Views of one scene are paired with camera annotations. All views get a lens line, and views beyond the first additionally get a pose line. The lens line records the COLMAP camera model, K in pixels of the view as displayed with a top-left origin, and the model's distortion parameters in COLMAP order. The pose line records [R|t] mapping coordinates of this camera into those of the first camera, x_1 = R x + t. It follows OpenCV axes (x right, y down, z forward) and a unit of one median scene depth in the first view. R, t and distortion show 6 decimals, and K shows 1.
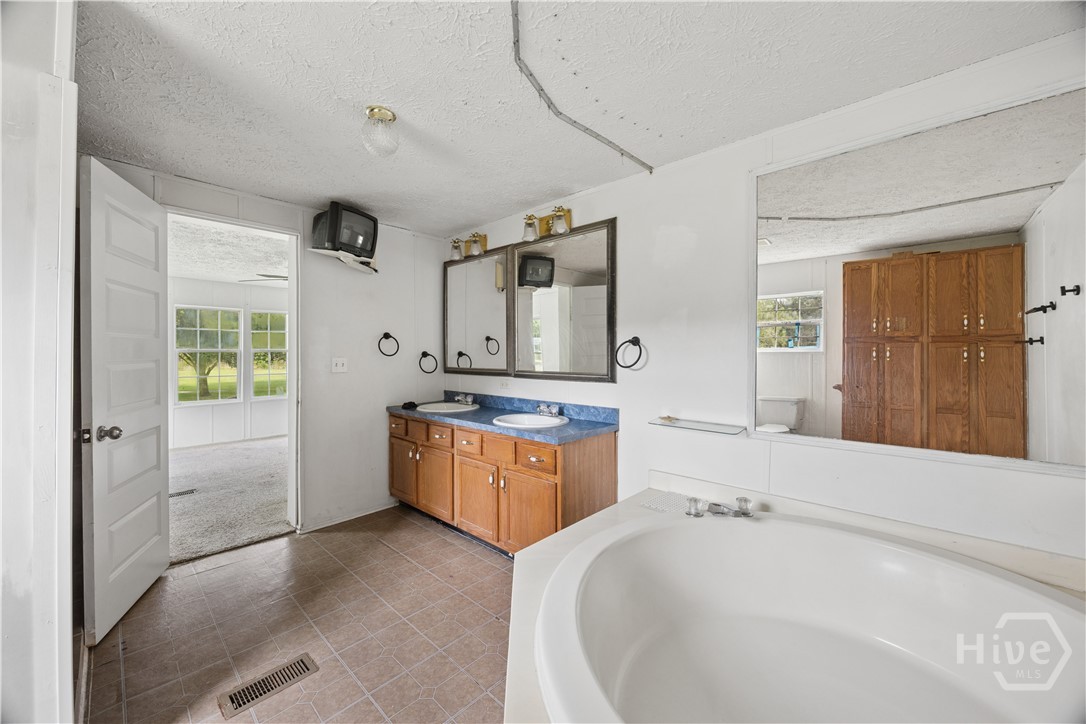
lens RADIAL K [[429.2, 0, 546.7], [0, 429.2, 353.5], [0, 0, 1]] dist [0.009465, -0.000678]
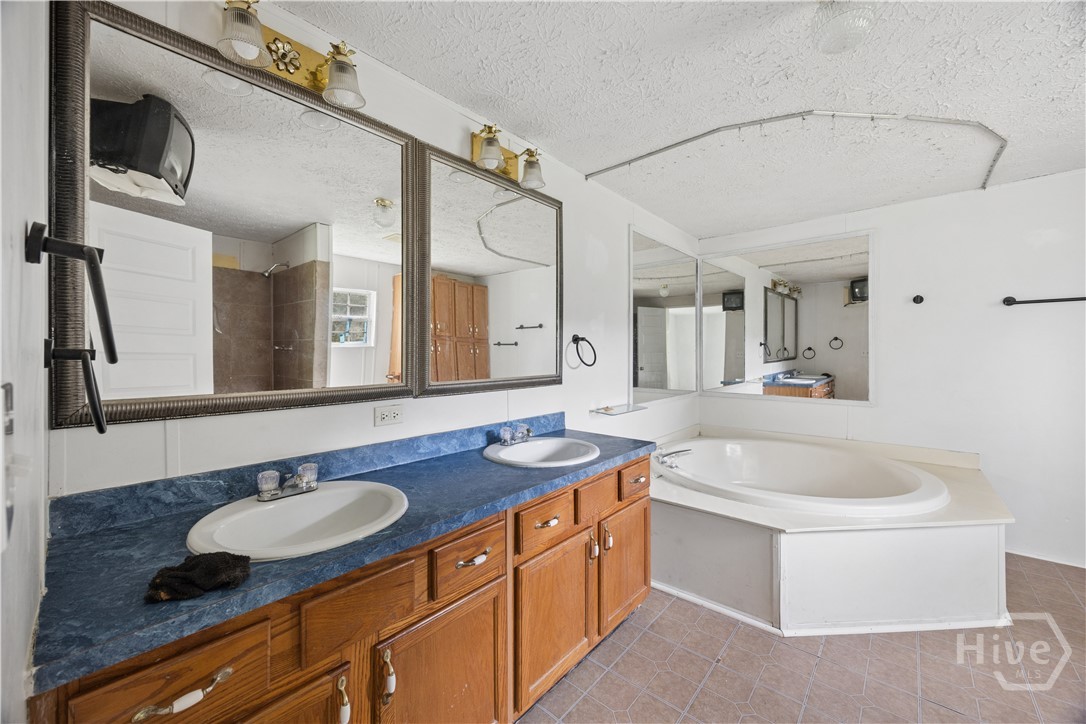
lens RADIAL K [[414.2, 0, 543.0], [0, 414.2, 362.0], [0, 0, 1]] dist [0.009248, -0.000073]
pose [[-0.055911, -0.029160, 0.998010, -0.676235], [-0.012049, 0.999520, 0.028529, -0.003916], [-0.998363, -0.010430, -0.056236, 1.017744]]
